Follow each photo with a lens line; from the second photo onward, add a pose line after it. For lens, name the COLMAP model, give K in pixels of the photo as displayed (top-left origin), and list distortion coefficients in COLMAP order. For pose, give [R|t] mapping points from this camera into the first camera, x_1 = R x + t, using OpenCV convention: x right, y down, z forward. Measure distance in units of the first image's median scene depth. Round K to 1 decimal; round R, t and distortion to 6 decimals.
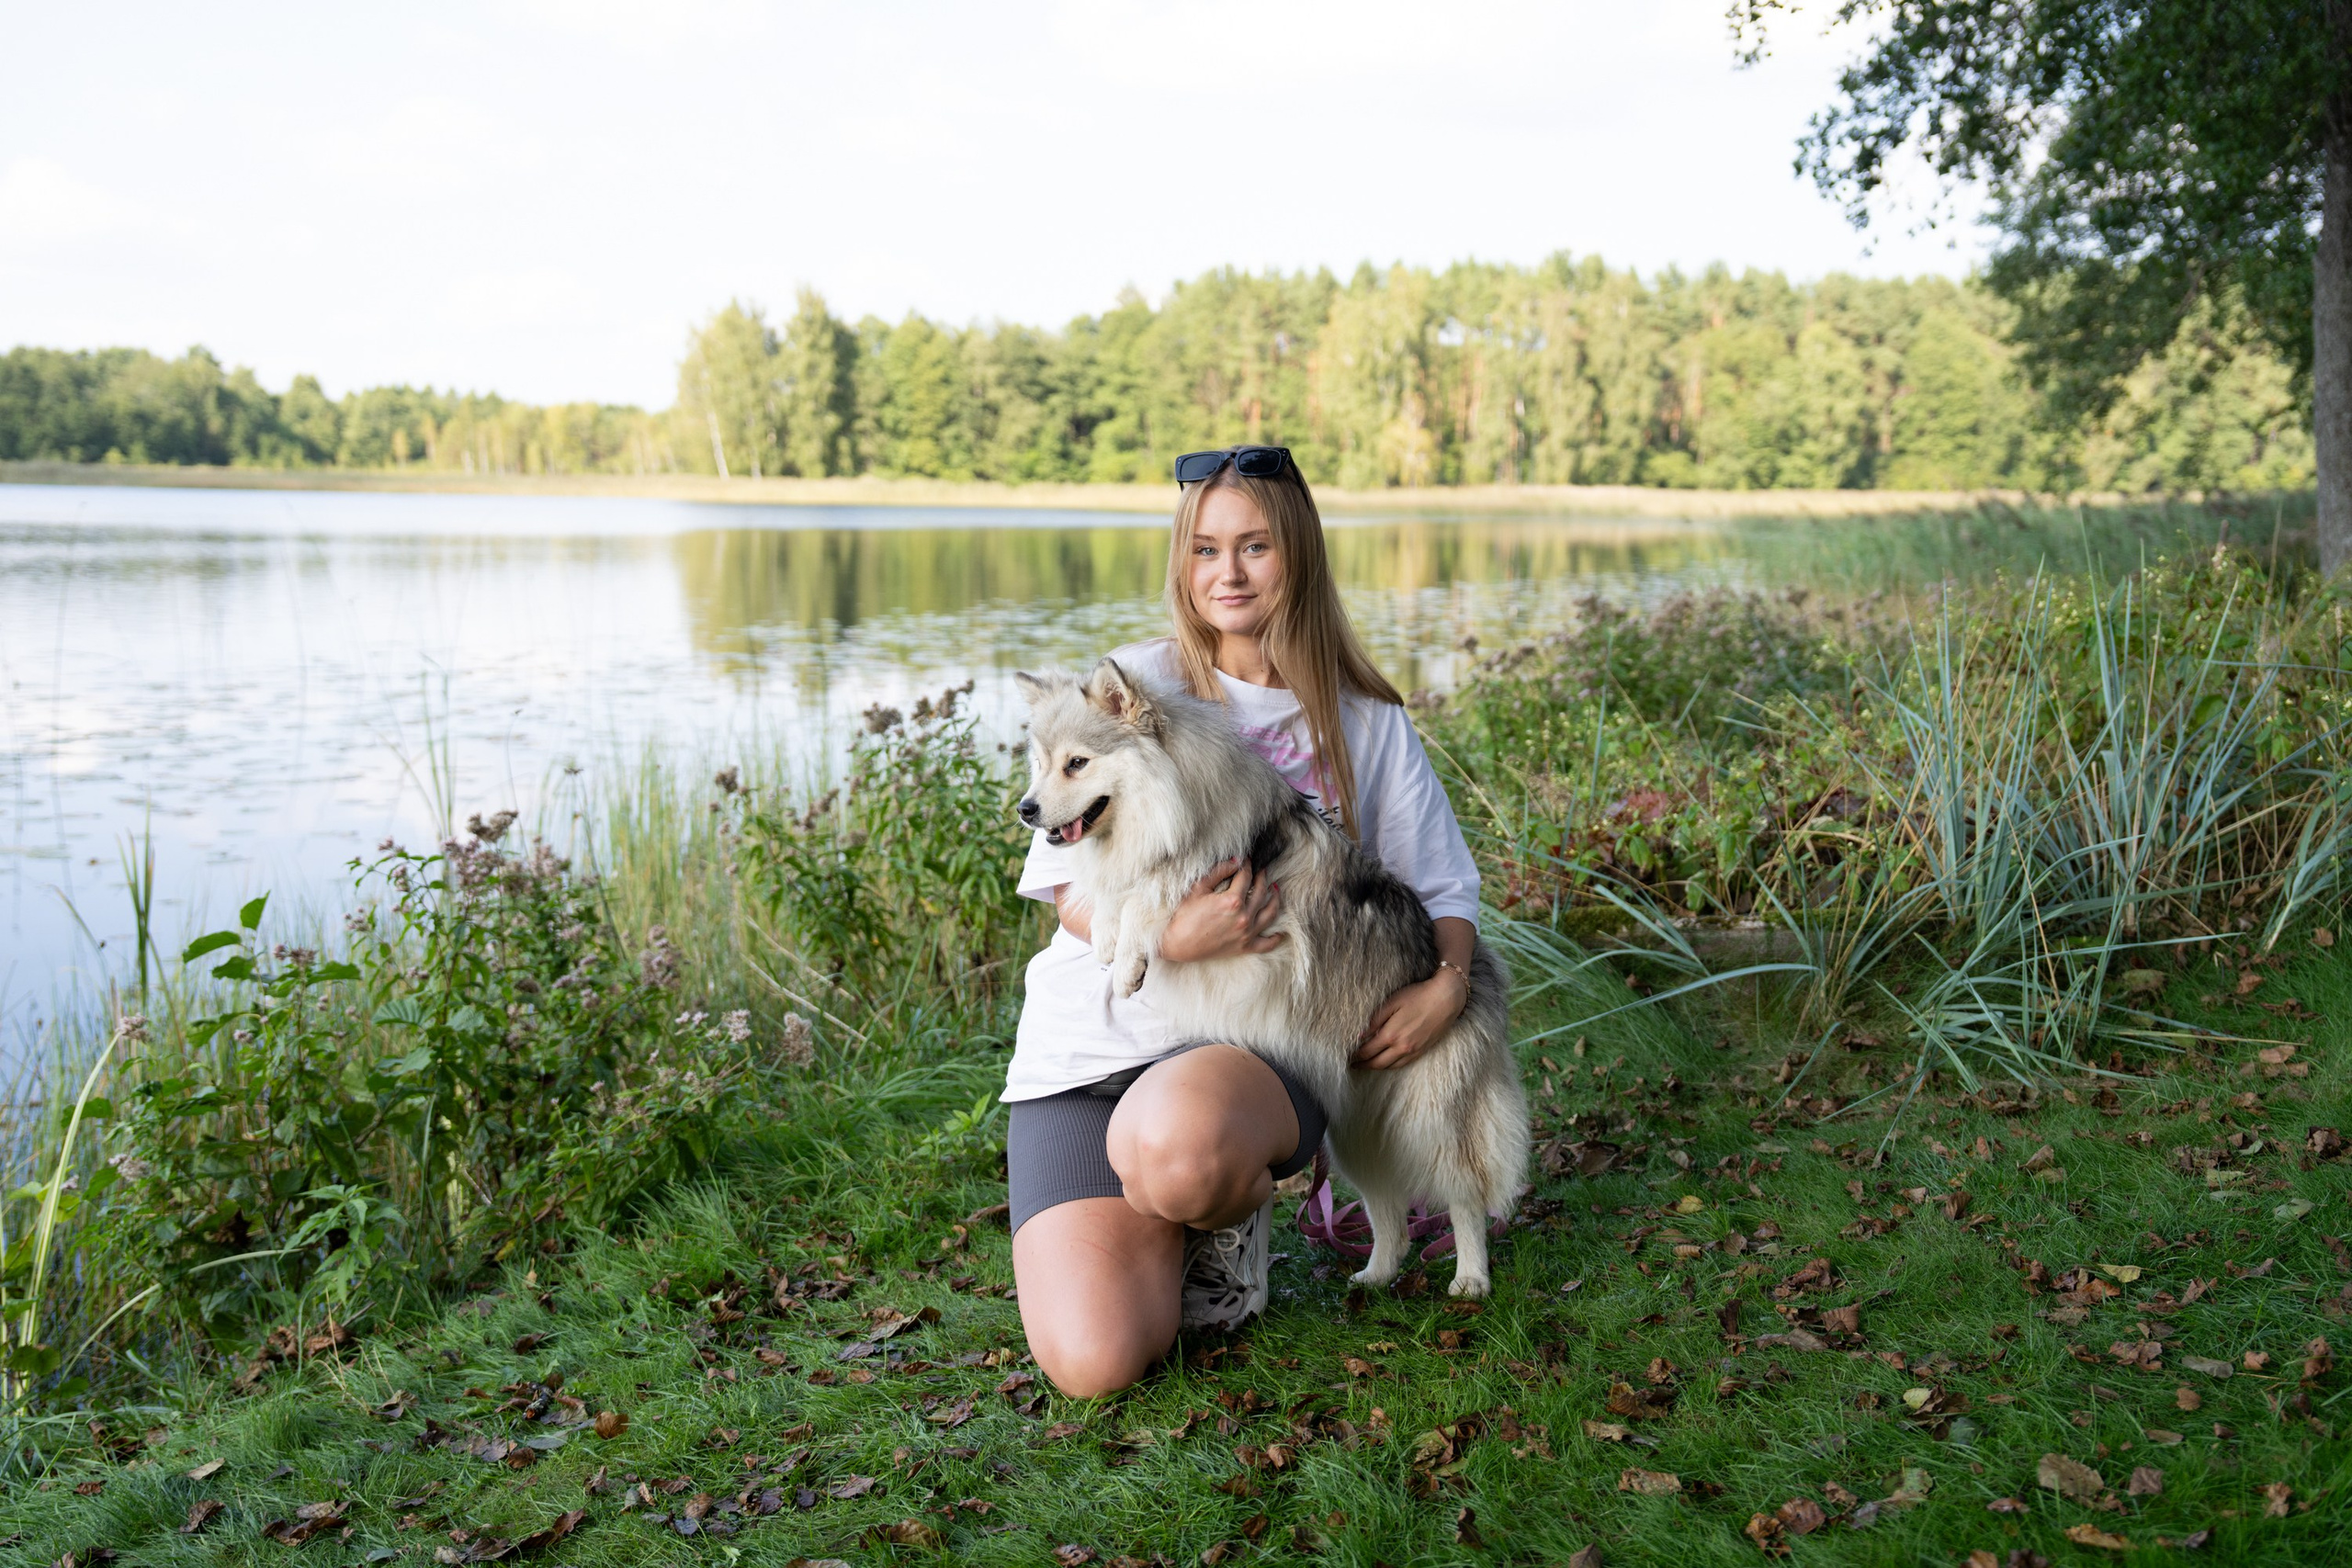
lens RADIAL K [[2215.3, 0, 1176.0], [0, 2215.3, 784.0], [0, 0, 1]] dist [0.005580, 0.010696]
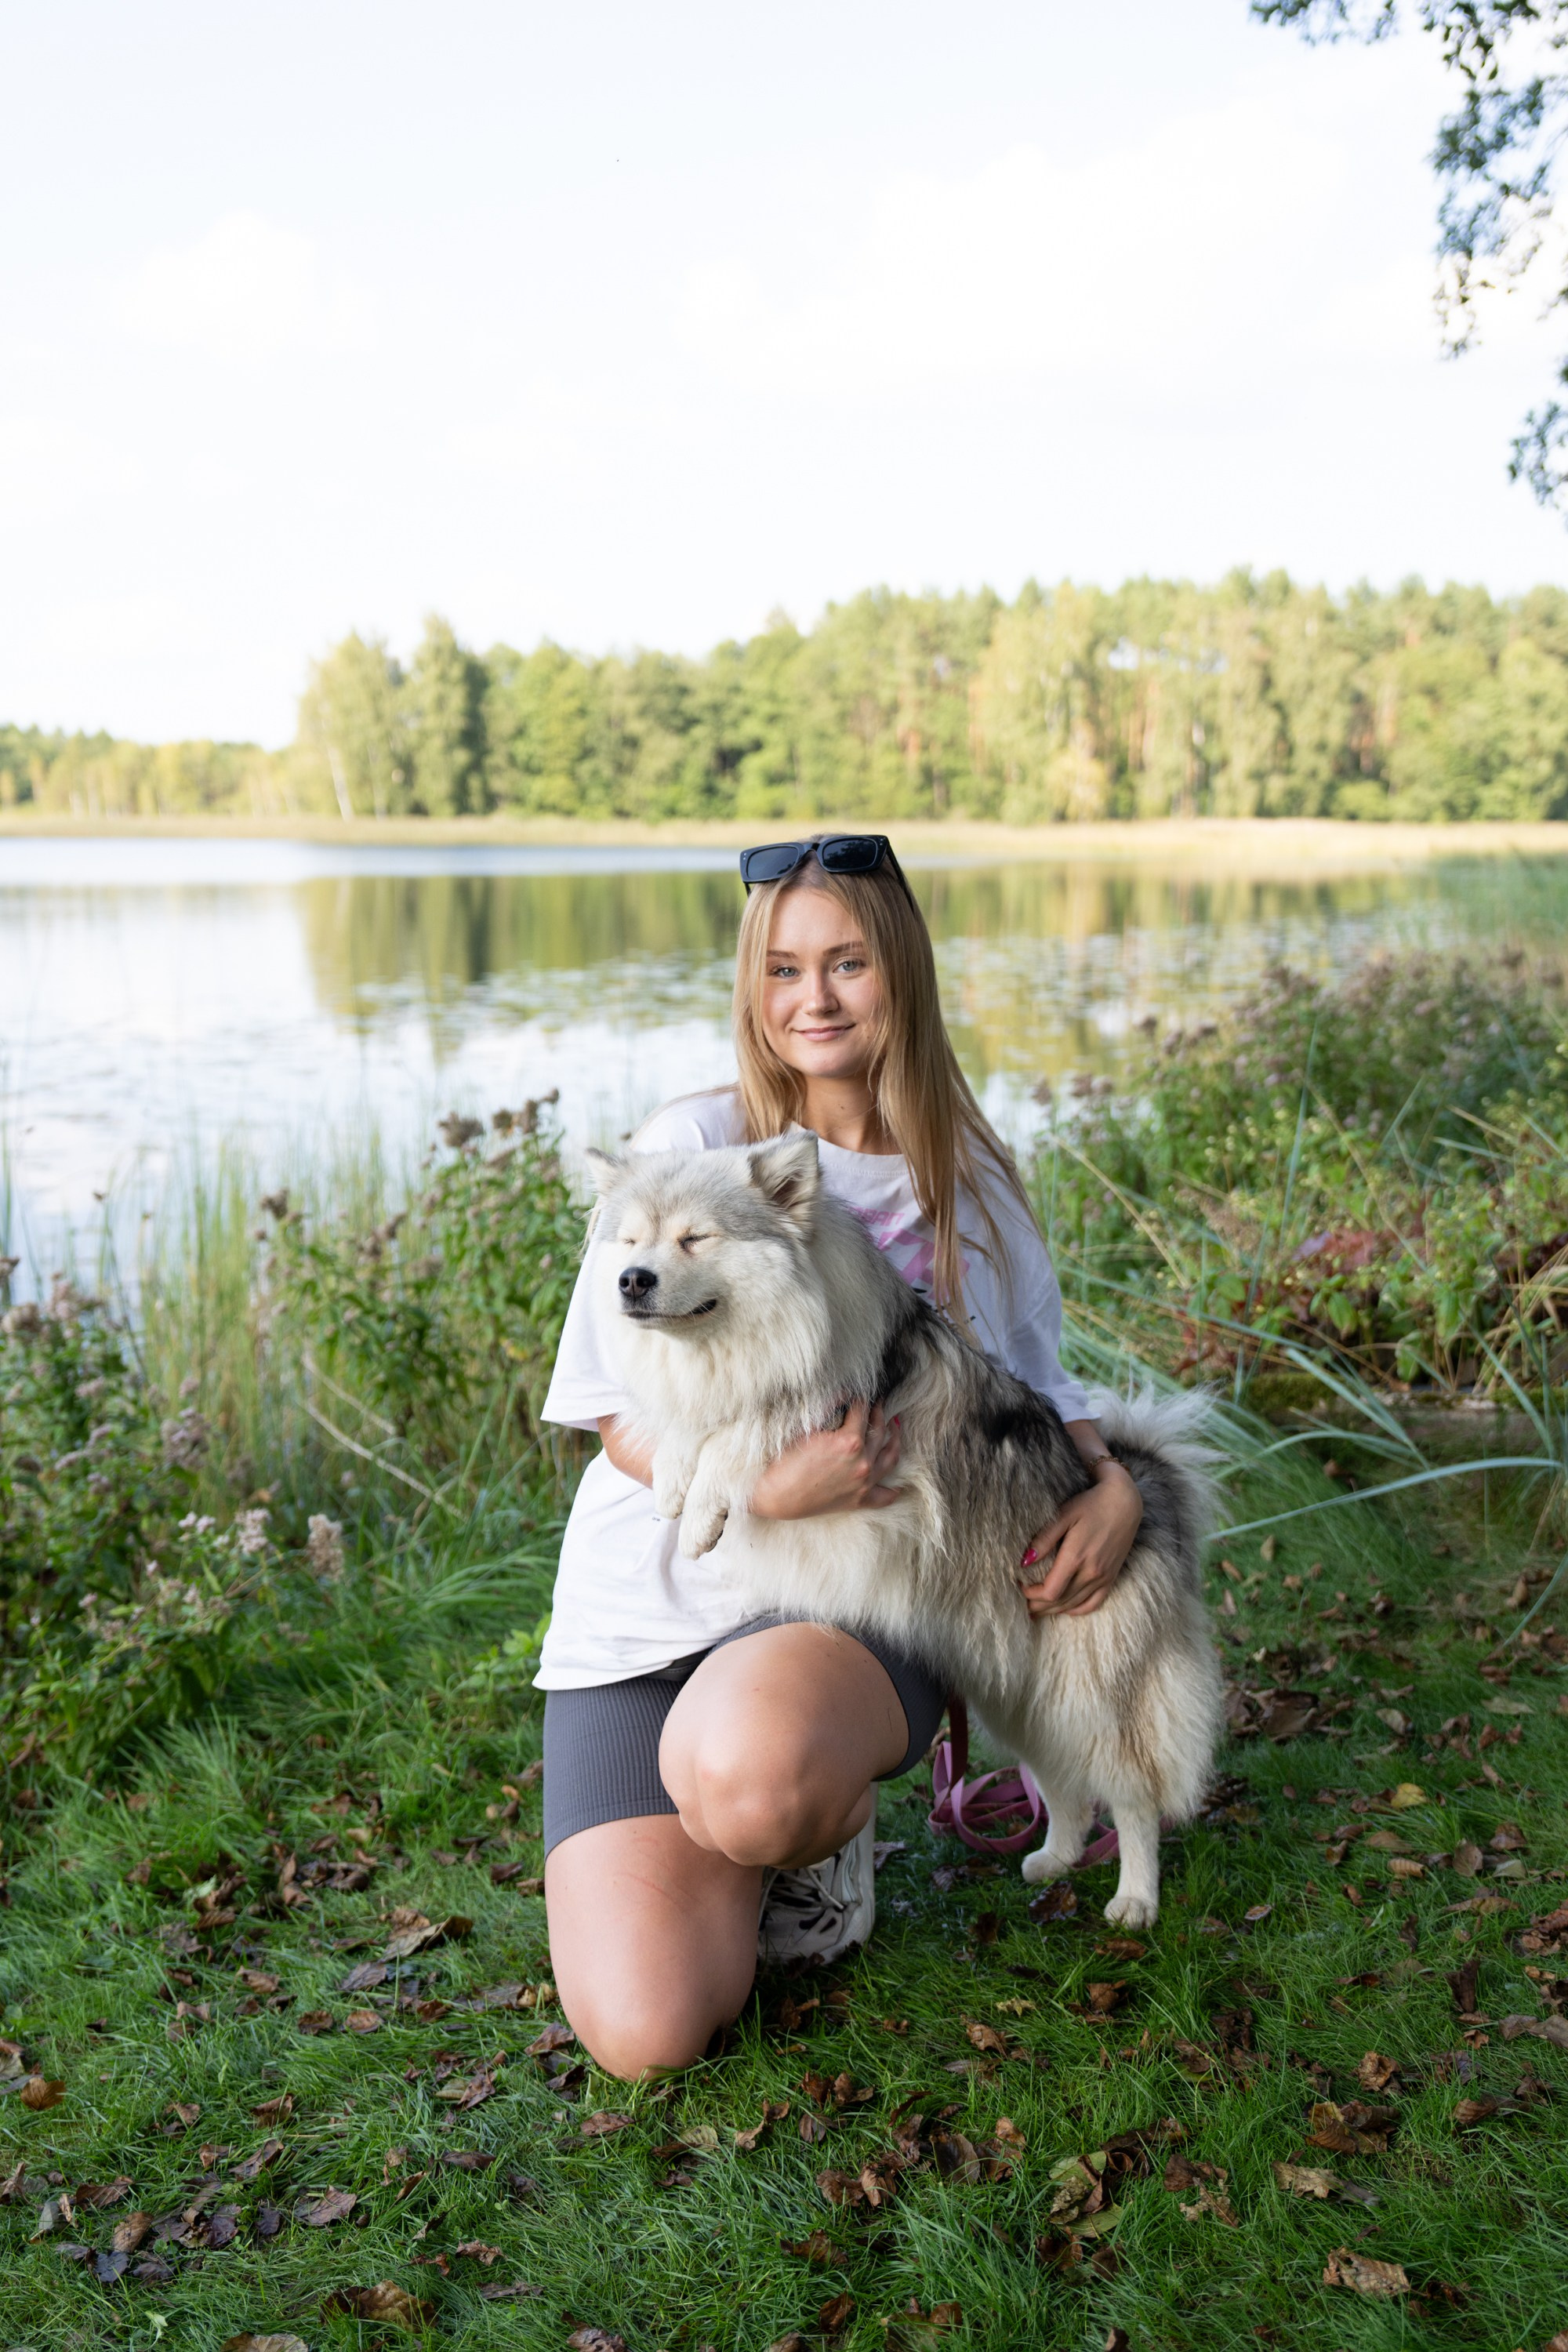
lens RADIAL K [[2191.6, 0, 784.0], [0, 2191.6, 1176.0], [0, 0, 1]] dist [-0.008938, 0.000945]
pose [[0.999458, -0.002617, -0.032809, 0.028623], [0.003854, 0.999282, 0.037699, -0.052337], [0.032687, -0.037805, 0.998750, 0.180667]]
